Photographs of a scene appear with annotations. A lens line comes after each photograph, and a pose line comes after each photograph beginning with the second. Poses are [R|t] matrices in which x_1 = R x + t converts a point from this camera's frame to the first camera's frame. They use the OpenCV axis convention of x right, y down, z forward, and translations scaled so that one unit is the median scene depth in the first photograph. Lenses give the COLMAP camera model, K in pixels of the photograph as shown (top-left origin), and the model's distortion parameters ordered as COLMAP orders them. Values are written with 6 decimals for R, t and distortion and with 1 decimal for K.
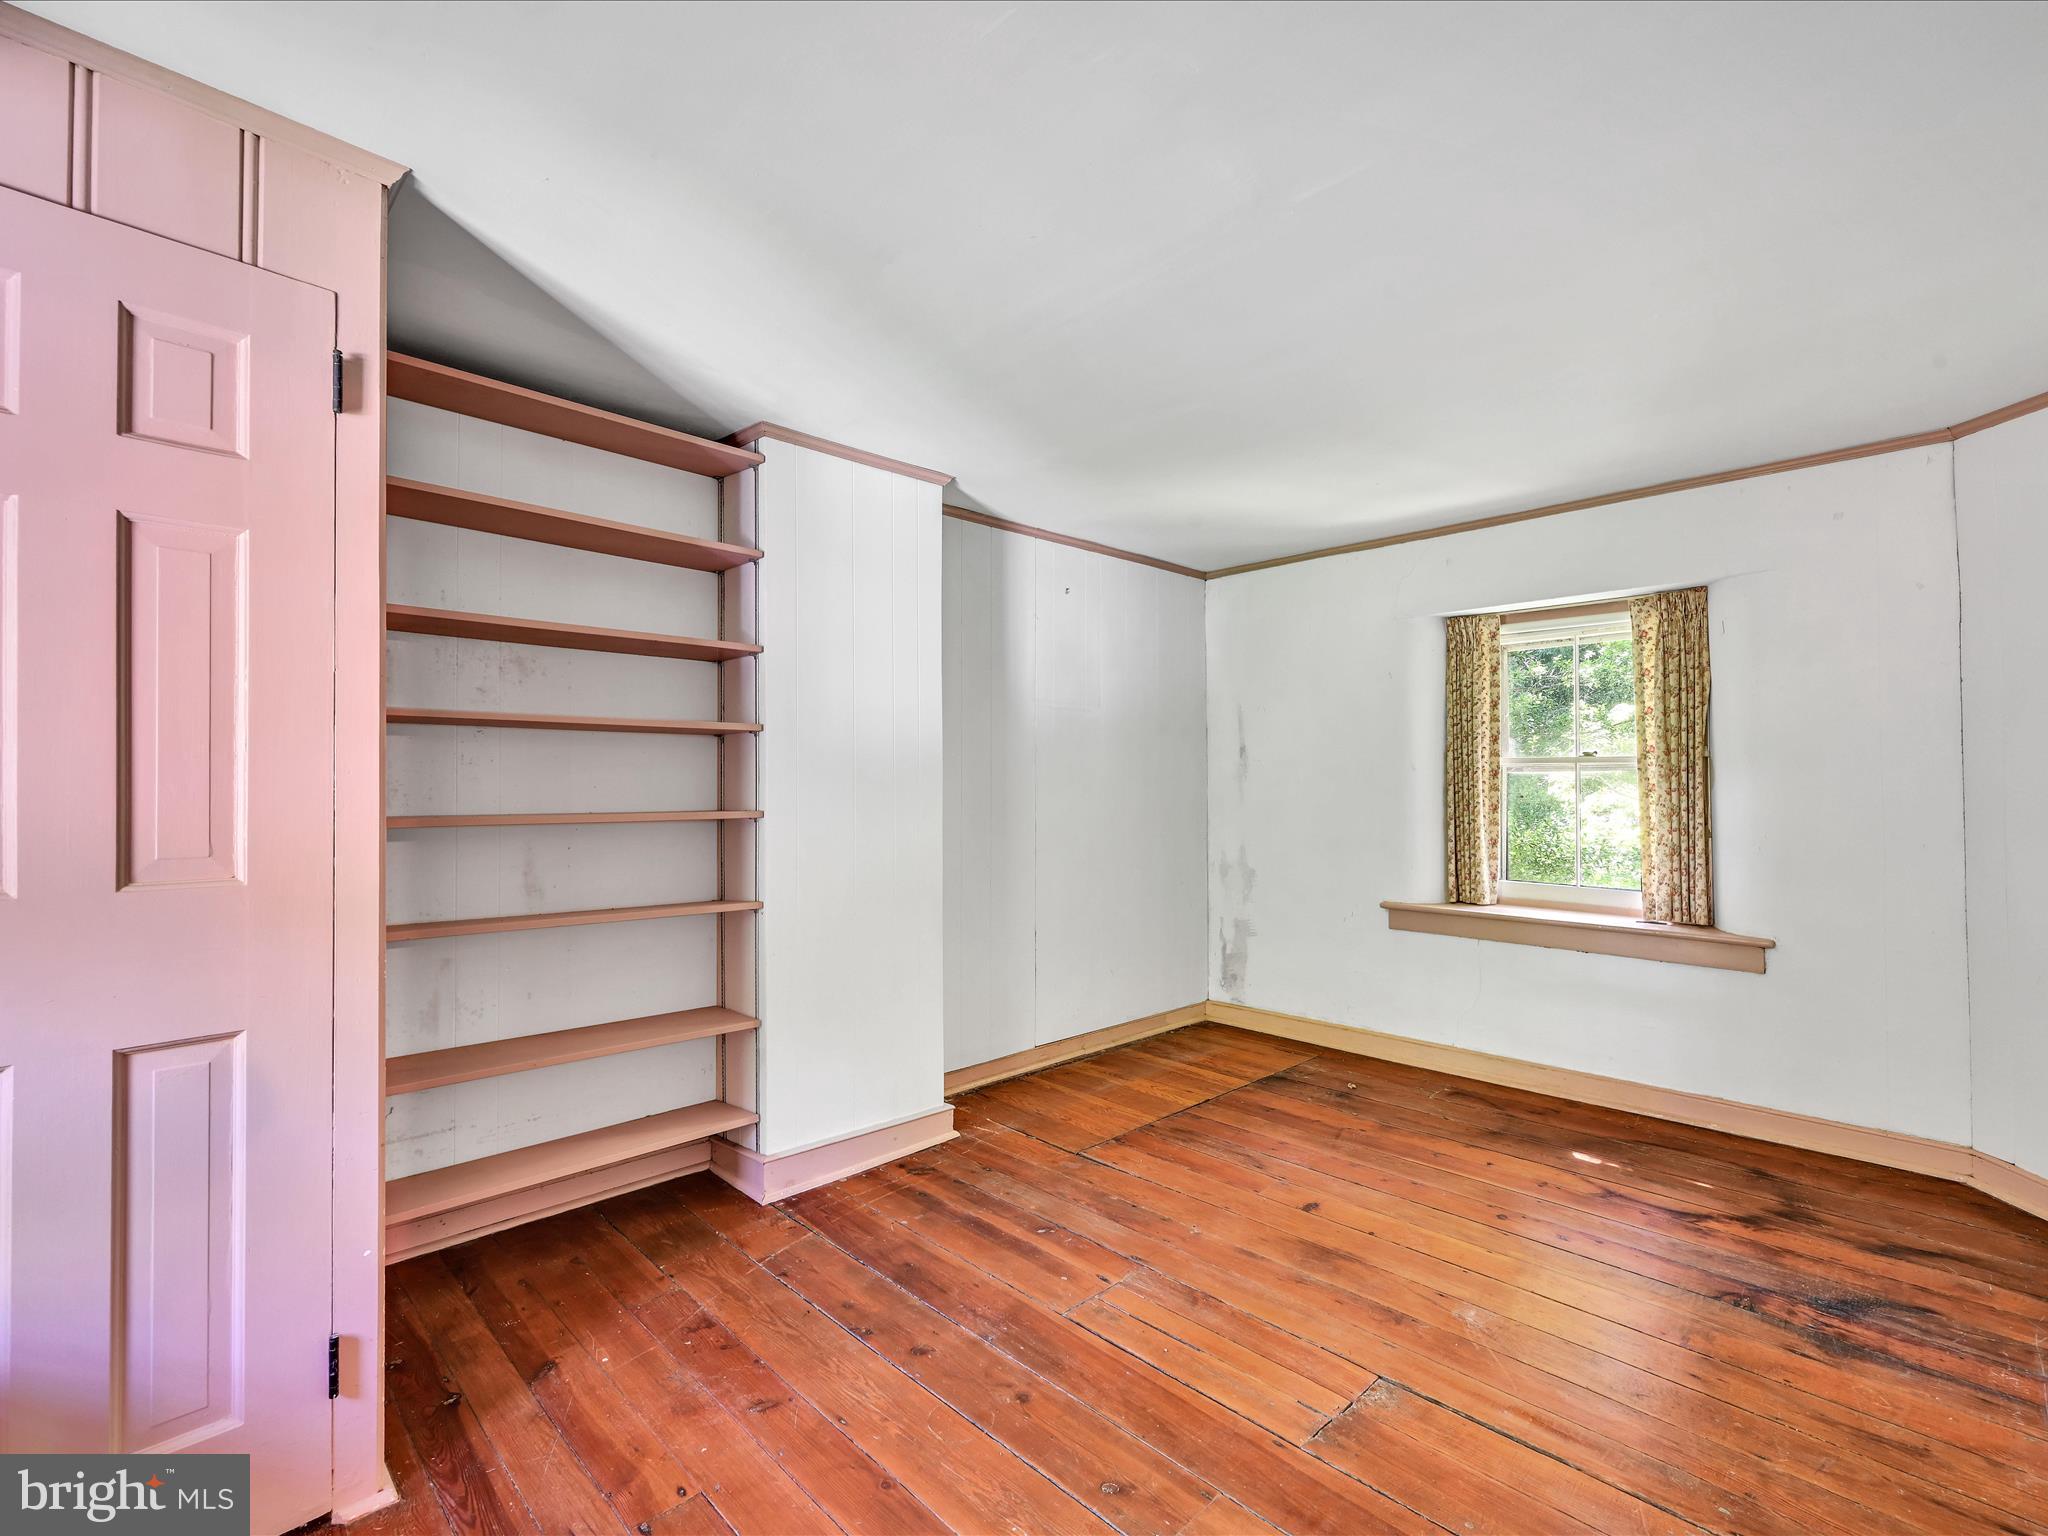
lens RADIAL K [[913.5, 0, 1024.0], [0, 913.5, 768.0], [0, 0, 1]] dist [0.000522, -0.000130]
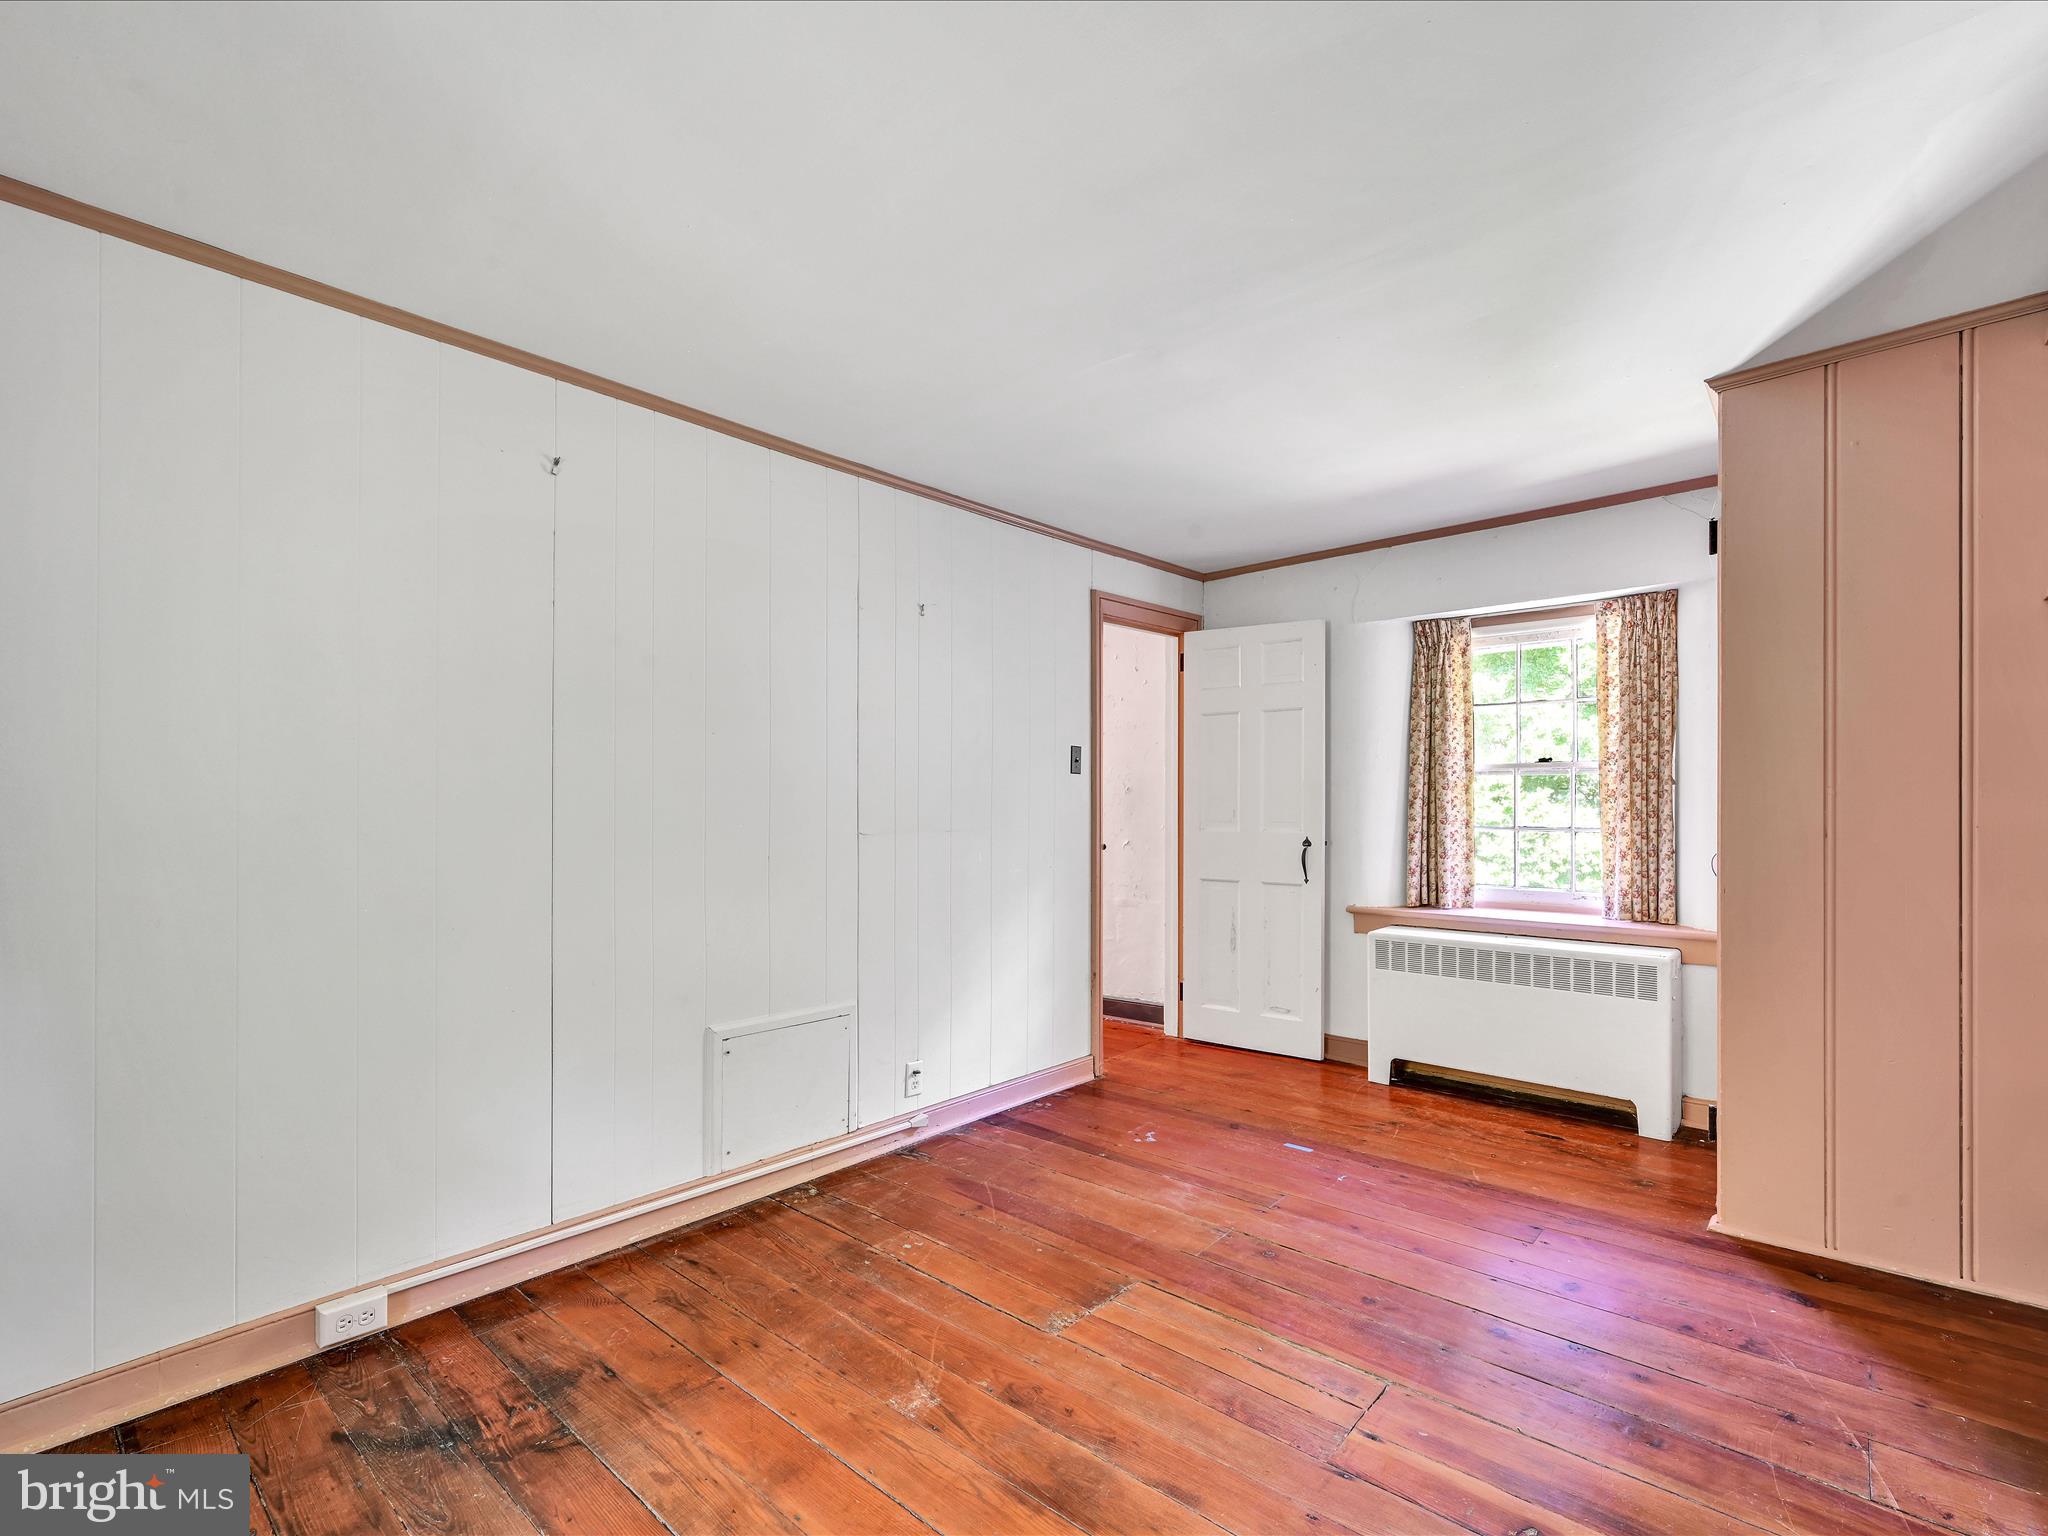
lens RADIAL K [[913.5, 0, 1024.0], [0, 913.5, 768.0], [0, 0, 1]] dist [0.000522, -0.000130]
pose [[-0.997068, 0.006088, -0.076279, 0.475579], [0.010565, 0.998235, -0.058433, 0.067803], [0.075789, -0.059067, -0.995373, 1.979248]]
